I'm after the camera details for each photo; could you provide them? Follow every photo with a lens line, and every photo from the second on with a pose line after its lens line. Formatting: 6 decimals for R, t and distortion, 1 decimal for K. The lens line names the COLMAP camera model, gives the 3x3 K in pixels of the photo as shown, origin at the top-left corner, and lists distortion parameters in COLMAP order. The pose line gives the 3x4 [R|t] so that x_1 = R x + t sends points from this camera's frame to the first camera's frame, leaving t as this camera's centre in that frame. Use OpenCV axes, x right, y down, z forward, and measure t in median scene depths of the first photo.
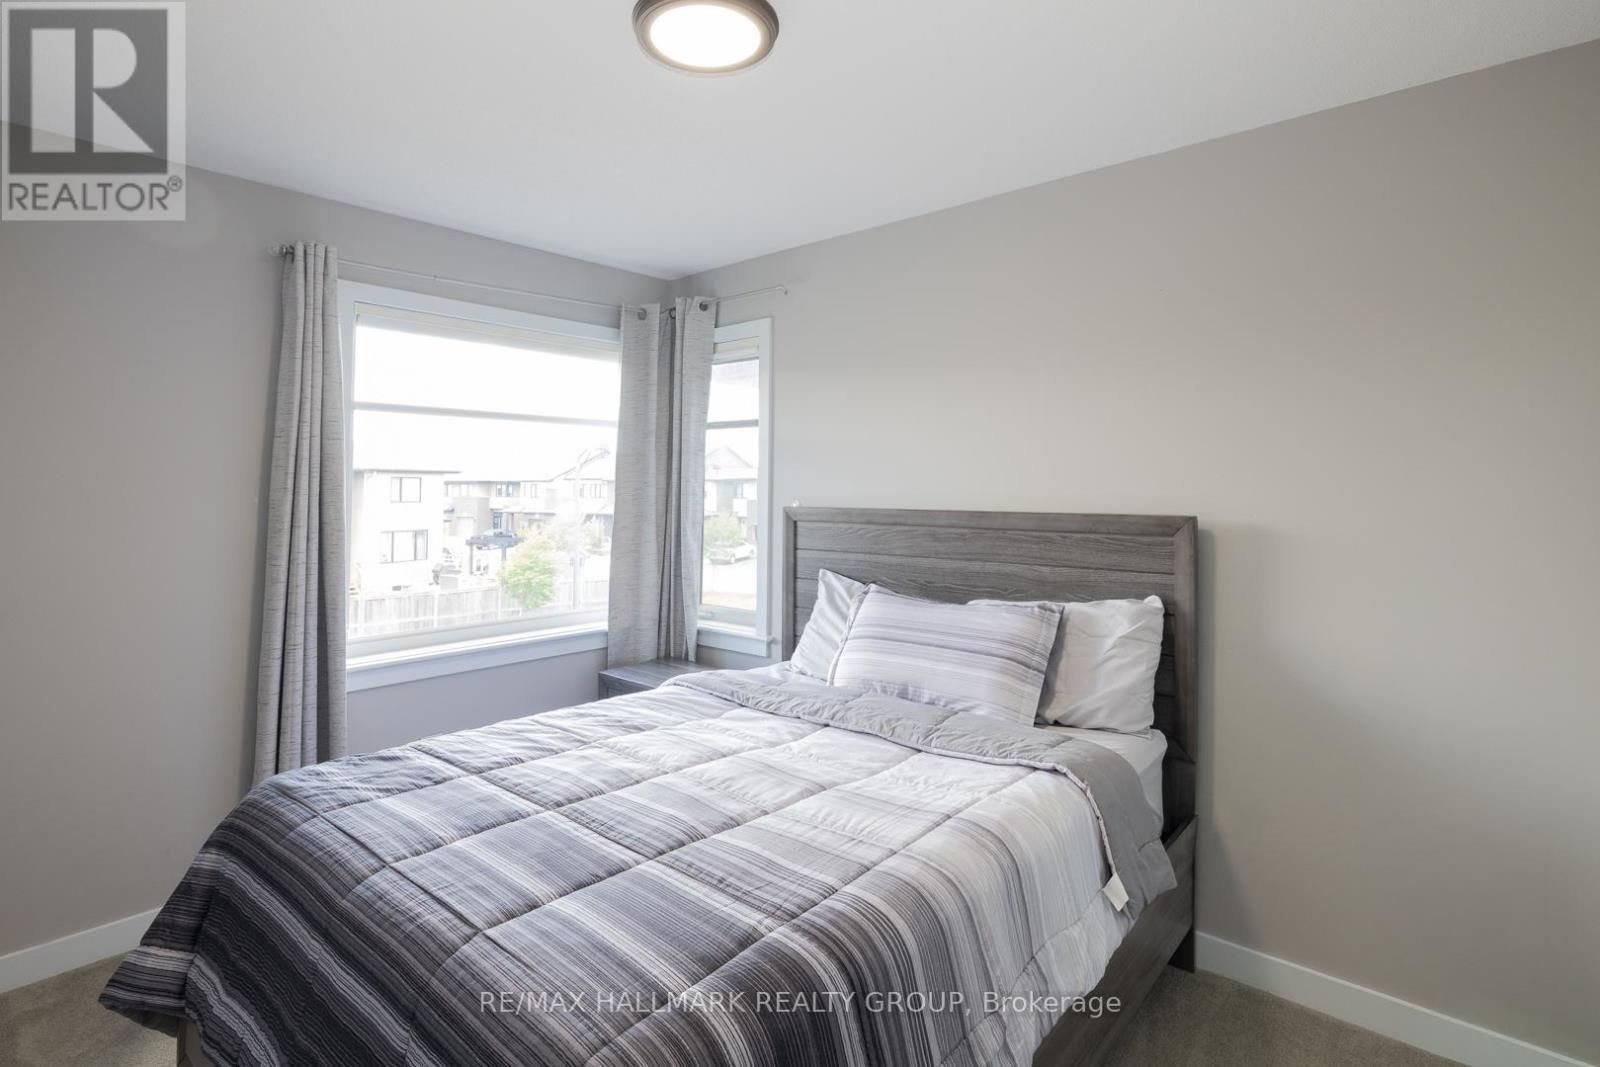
lens RADIAL K [[815.2, 0, 758.5], [0, 815.2, 468.0], [0, 0, 1]] dist [-0.000327, 0.000202]
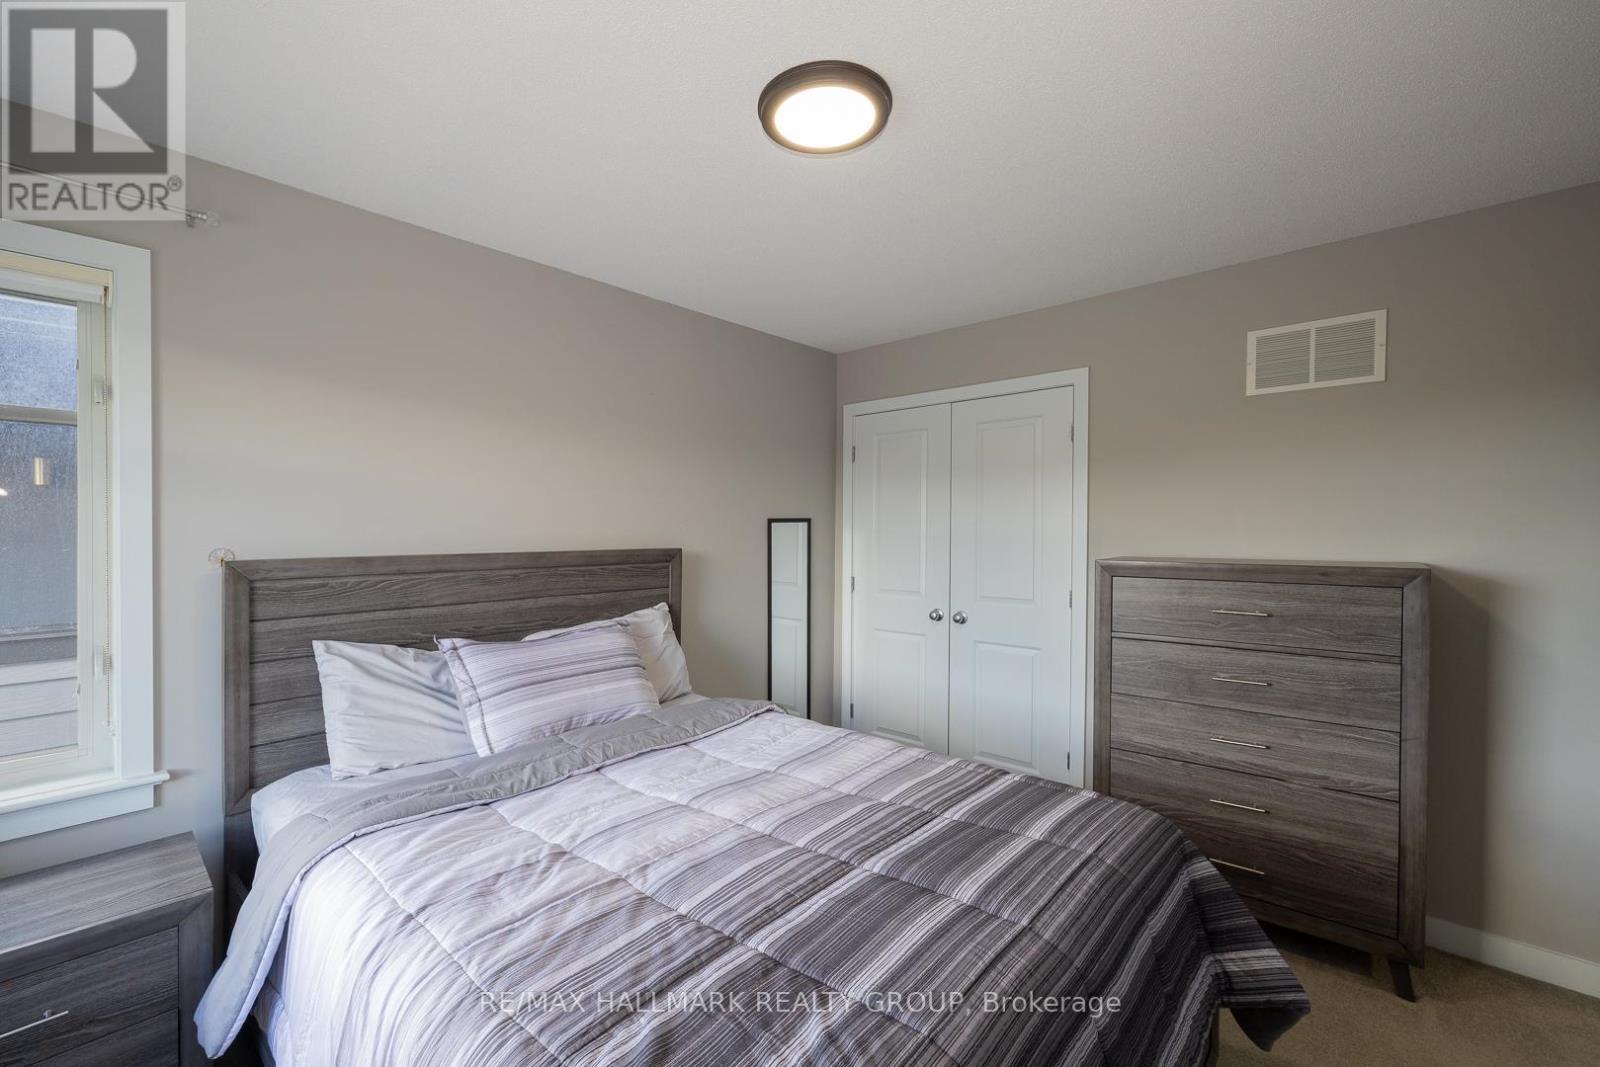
lens RADIAL K [[670.9, 0, 796.4], [0, 670.9, 539.0], [0, 0, 1]] dist [-0.001517, -0.000135]
pose [[-0.015743, -0.015020, 0.999763, -0.643113], [-0.019726, 0.999697, 0.014708, 0.015387], [-0.999681, -0.019490, -0.016035, 0.677359]]
